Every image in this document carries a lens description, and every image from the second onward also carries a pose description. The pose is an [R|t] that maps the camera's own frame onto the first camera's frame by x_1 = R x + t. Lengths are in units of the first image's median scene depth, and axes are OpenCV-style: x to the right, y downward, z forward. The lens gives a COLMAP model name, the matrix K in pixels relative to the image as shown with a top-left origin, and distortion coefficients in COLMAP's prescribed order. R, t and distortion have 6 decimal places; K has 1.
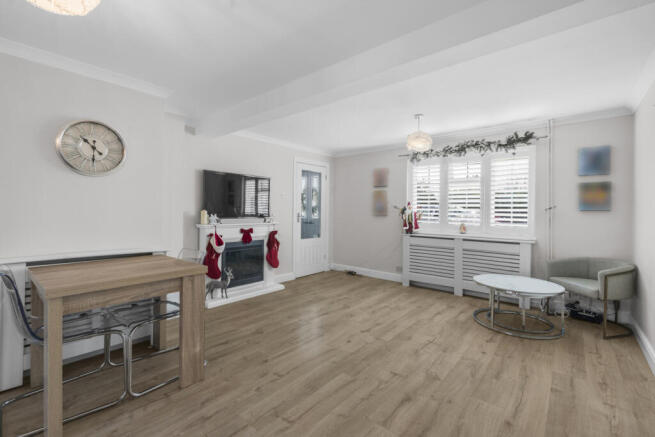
lens RADIAL K [[288.4, 0, 331.1], [0, 288.4, 212.9], [0, 0, 1]] dist [-0.002735, -0.000073]
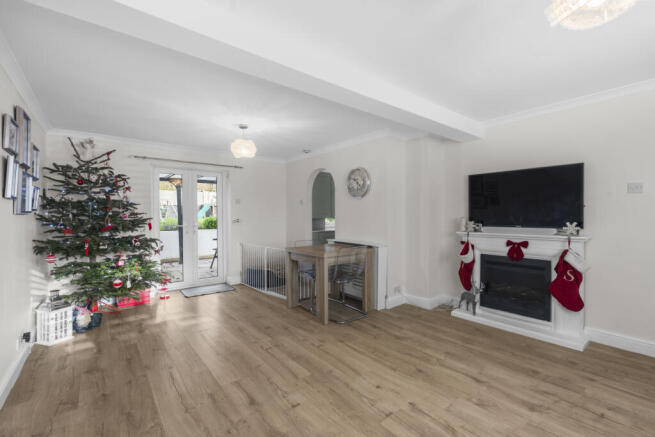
lens RADIAL K [[288.4, 0, 326.5], [0, 288.4, 215.6], [0, 0, 1]] dist [-0.002735, -0.000073]
pose [[-0.199137, -0.008956, -0.979931, 0.804405], [-0.004510, 0.999956, -0.008222, -0.005686], [0.979961, 0.002782, -0.199169, 0.961478]]
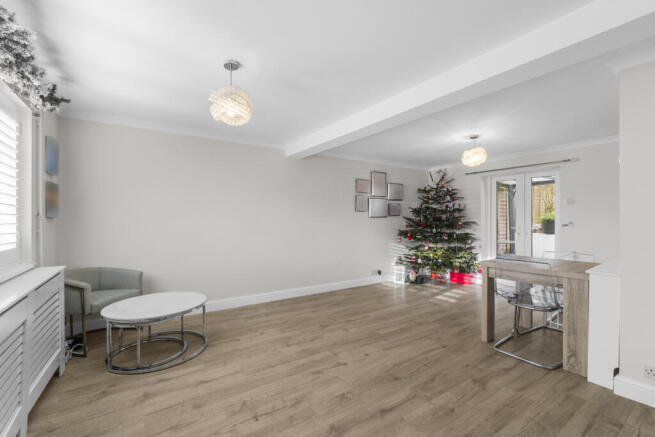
lens RADIAL K [[288.4, 0, 328.0], [0, 288.4, 220.4], [0, 0, 1]] dist [-0.002735, -0.000073]
pose [[-0.960665, -0.013891, 0.277362, -0.072410], [-0.009538, 0.999809, 0.017036, -0.023103], [-0.277546, 0.013720, -0.960614, 1.861332]]
